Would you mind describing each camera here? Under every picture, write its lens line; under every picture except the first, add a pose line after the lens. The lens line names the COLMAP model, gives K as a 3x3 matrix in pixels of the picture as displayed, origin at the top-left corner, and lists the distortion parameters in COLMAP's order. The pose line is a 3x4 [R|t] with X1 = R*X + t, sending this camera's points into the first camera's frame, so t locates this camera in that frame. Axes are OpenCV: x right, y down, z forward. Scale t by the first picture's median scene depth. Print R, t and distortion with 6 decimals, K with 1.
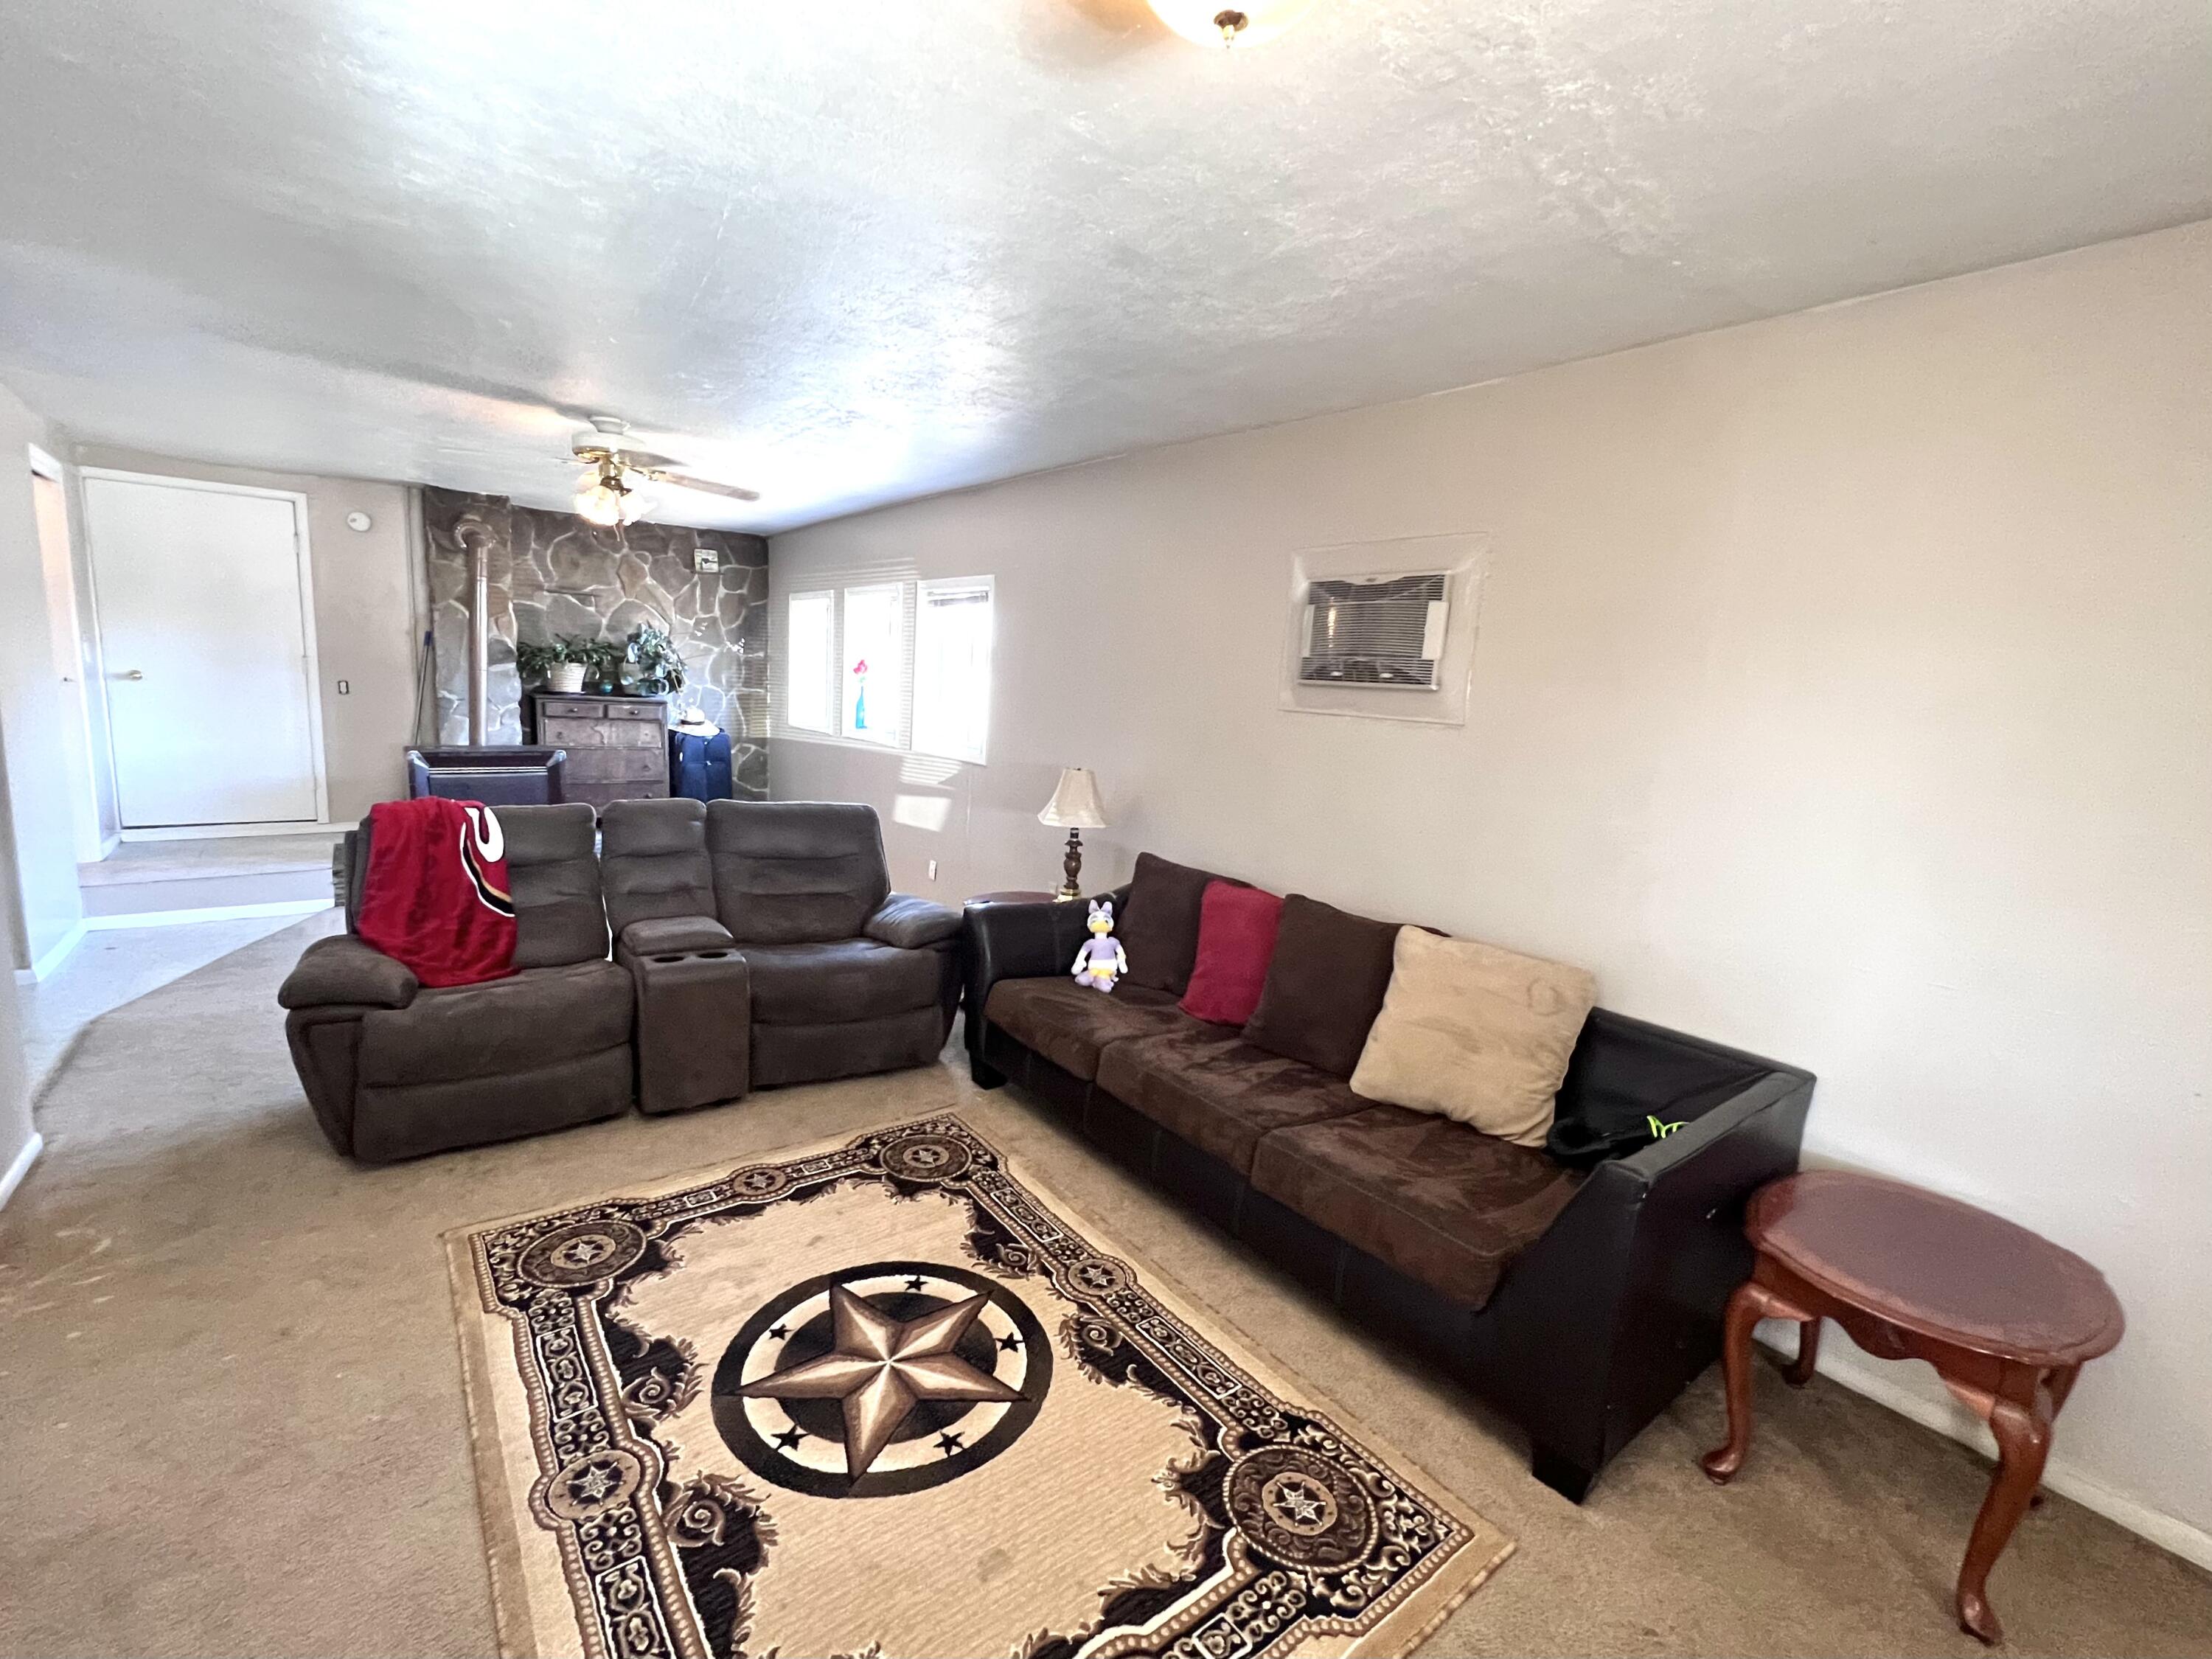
lens RADIAL K [[968.0, 0, 1106.0], [0, 968.0, 829.5], [0, 0, 1]] dist [0.000350, -0.000277]
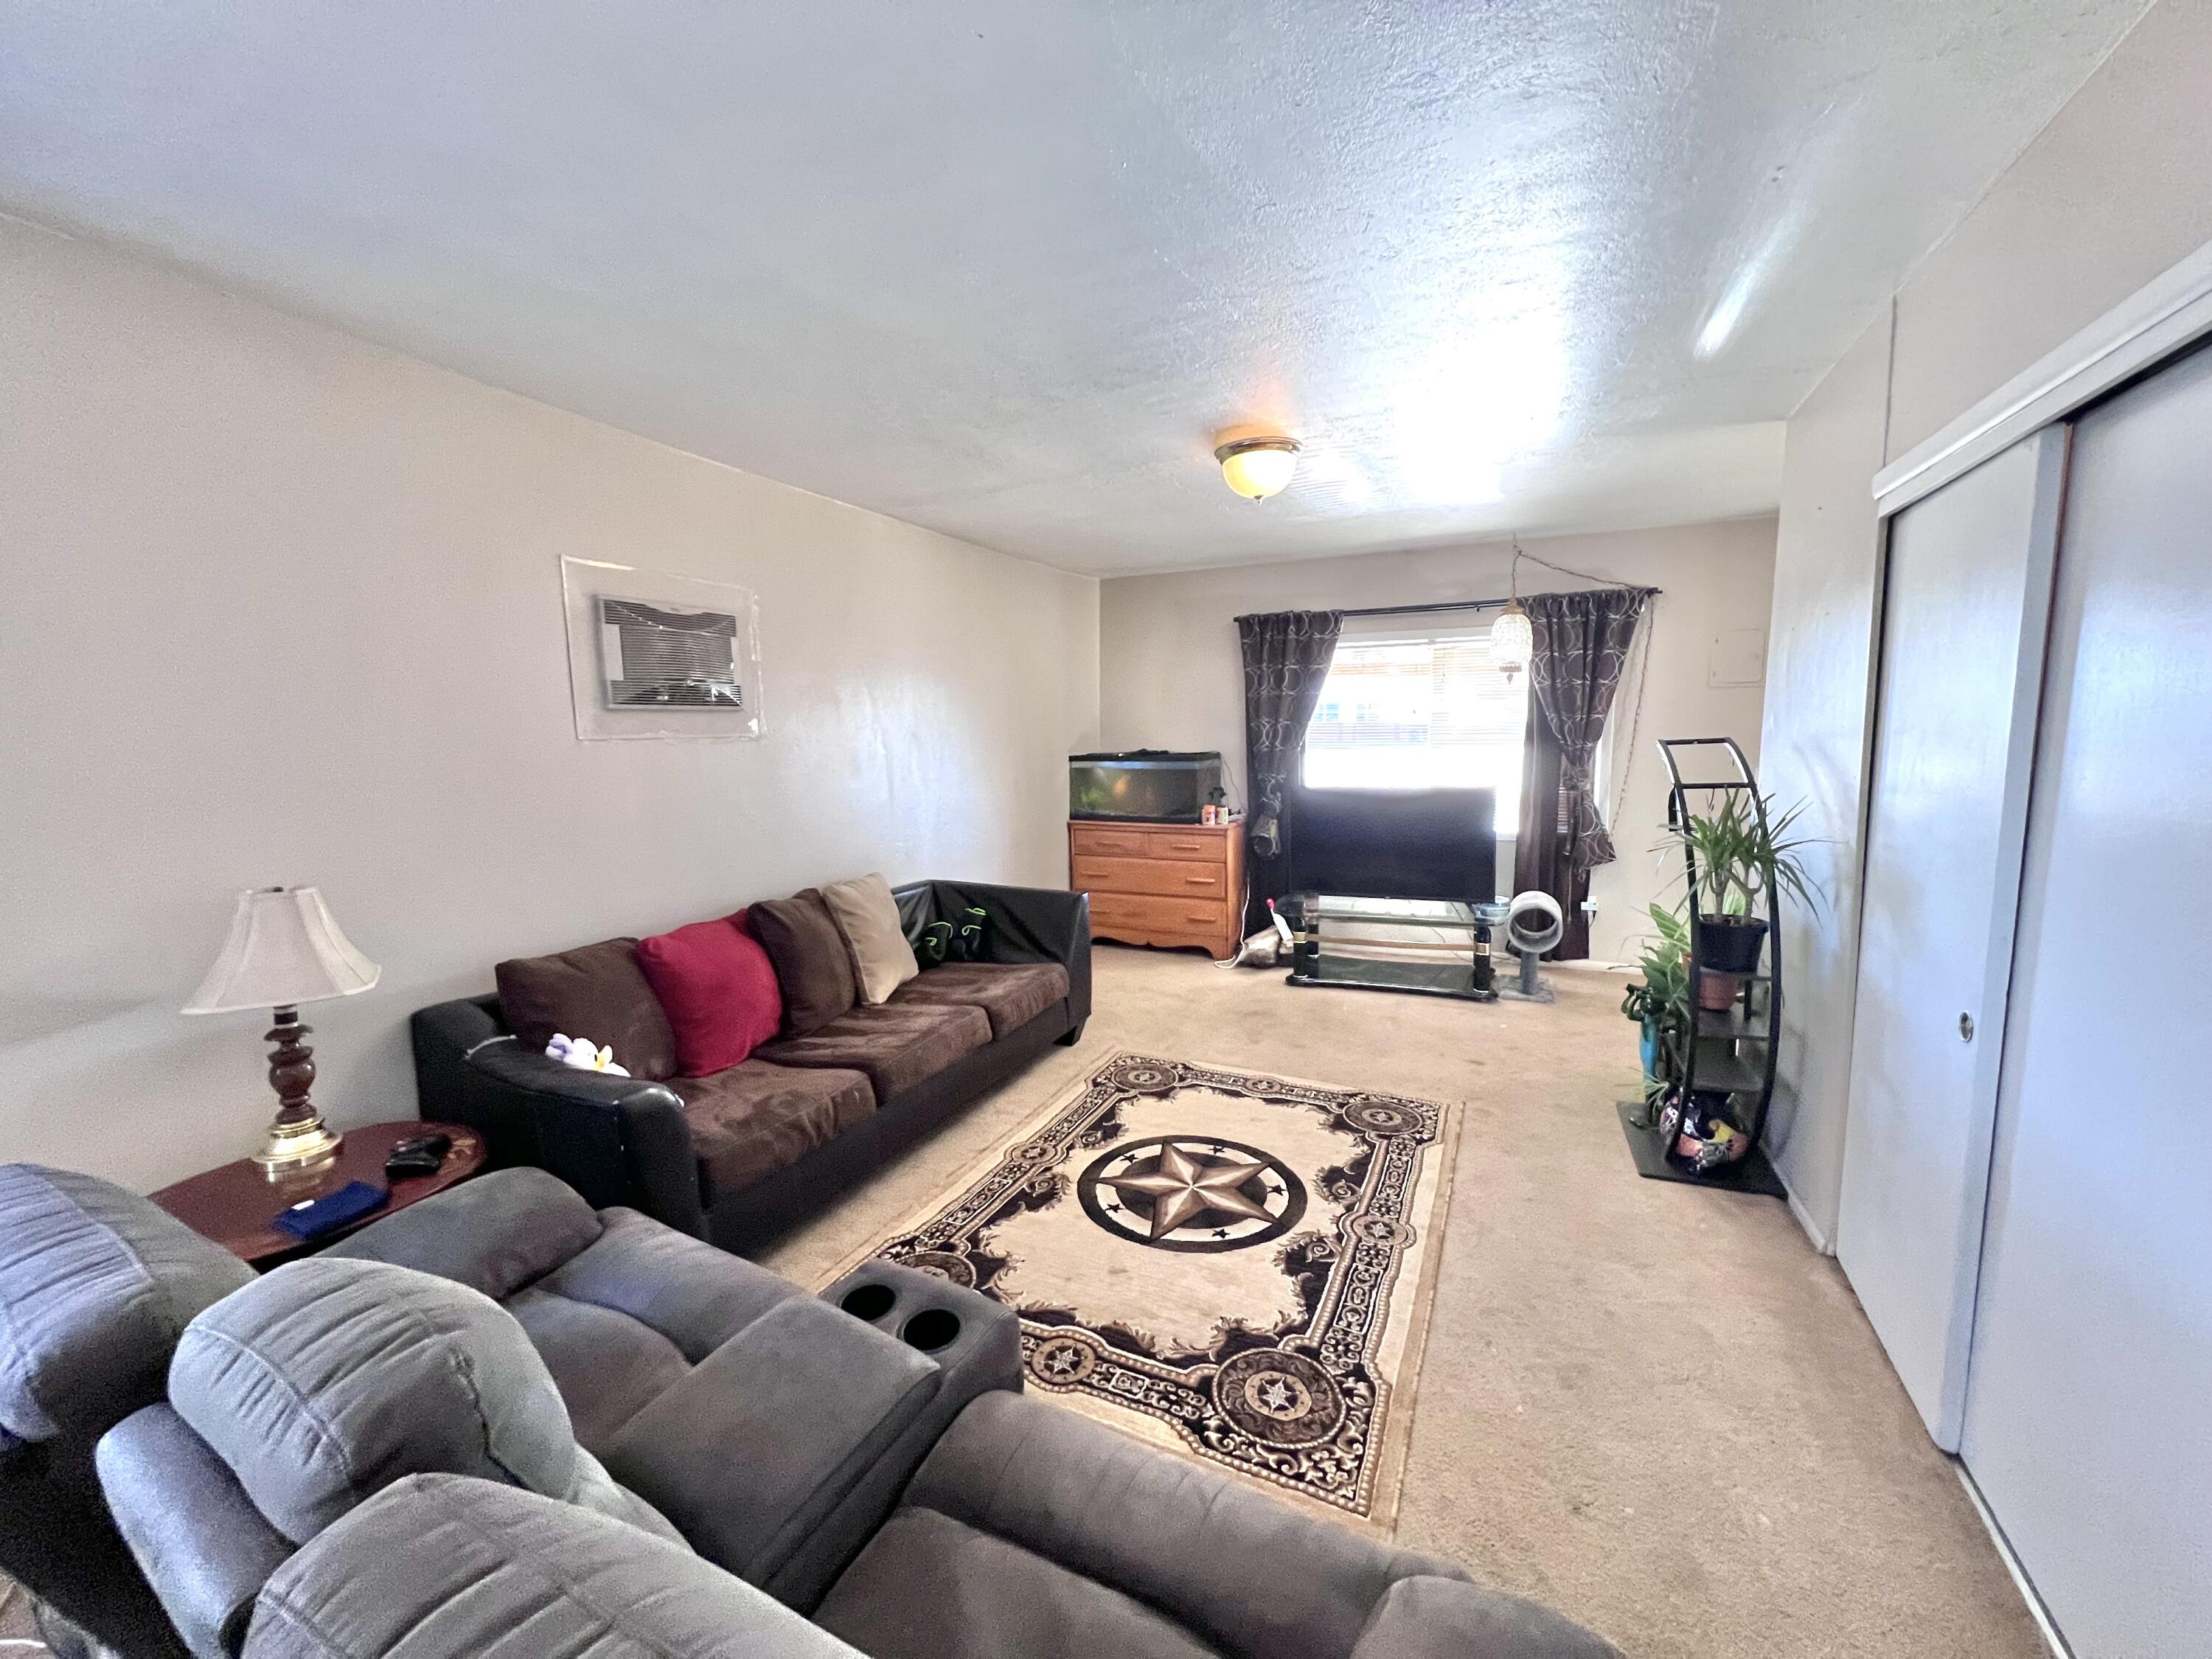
lens RADIAL K [[894.3, 0, 1096.1], [0, 894.3, 829.1], [0, 0, 1]] dist [0.000274, 0.000160]
pose [[-0.457817, -0.158719, 0.874764, -1.008710], [0.116539, 0.964731, 0.236035, -0.244577], [-0.881375, 0.210005, -0.423173, 1.277482]]
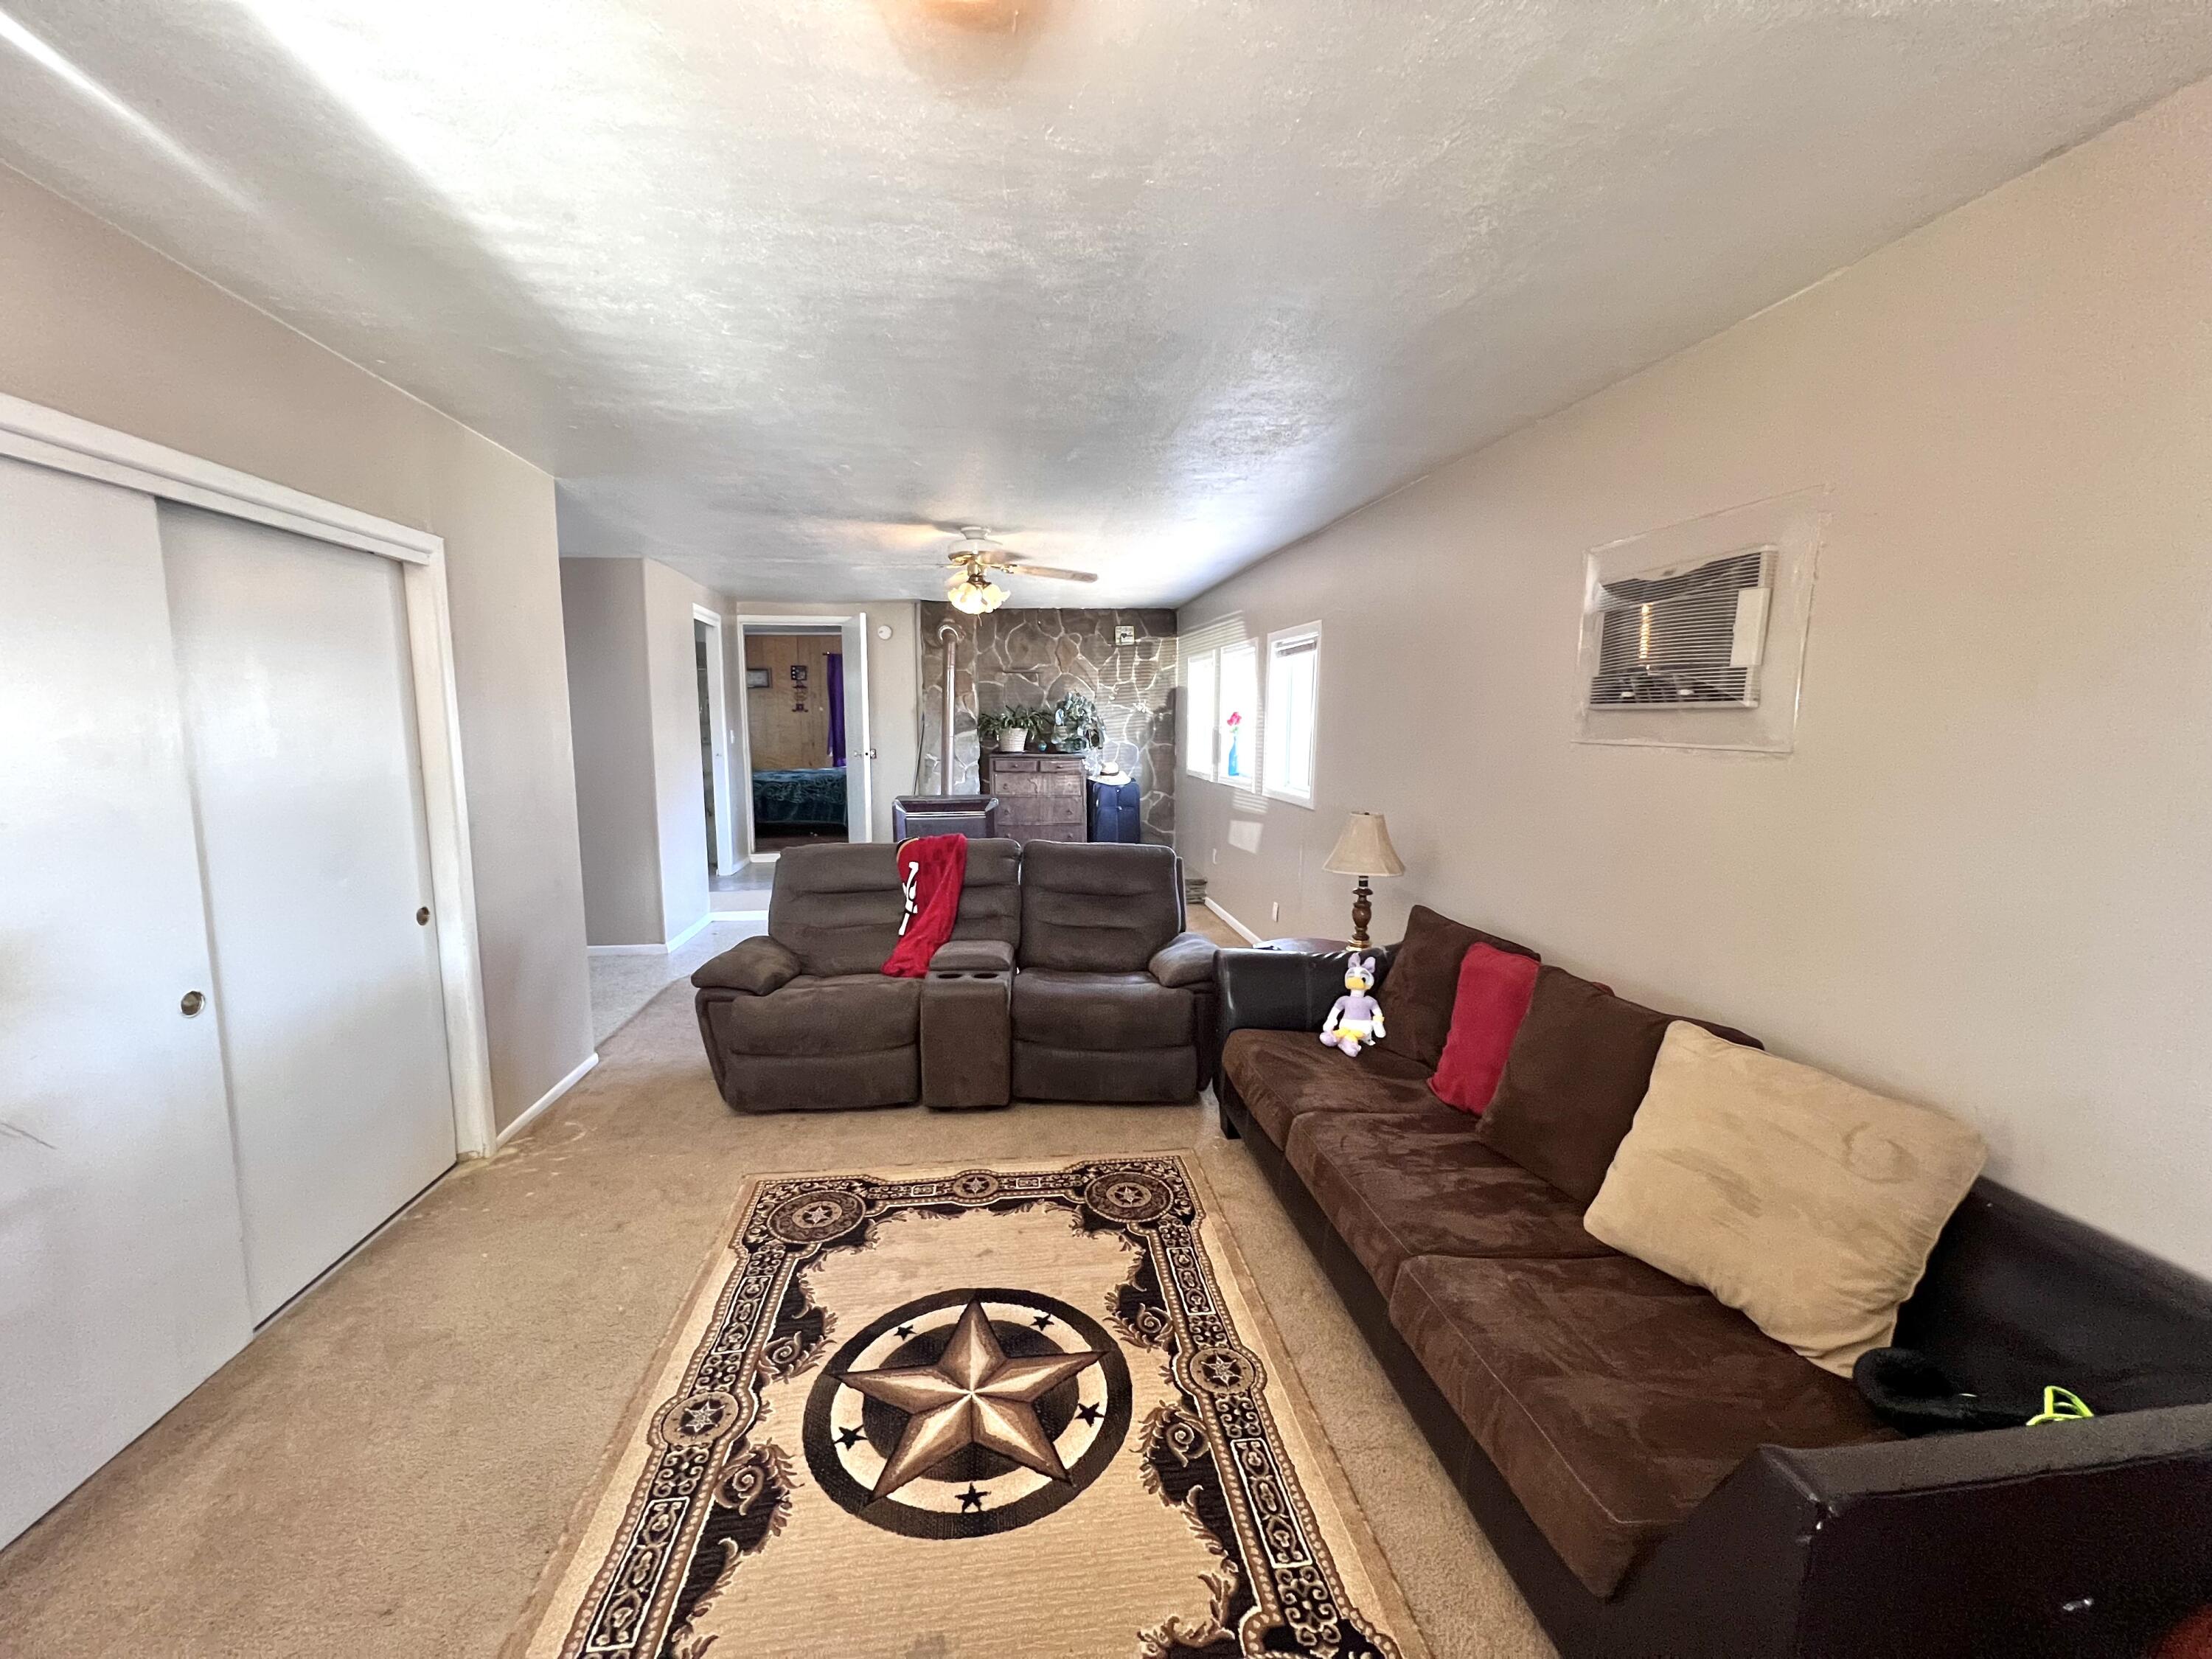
lens RADIAL K [[894.3, 0, 1096.1], [0, 894.3, 829.1], [0, 0, 1]] dist [0.000274, 0.000160]
pose [[0.864186, 0.009047, -0.503091, 0.288519], [-0.031914, 0.998811, -0.036859, -0.010370], [0.502159, 0.047909, 0.863447, 0.180485]]
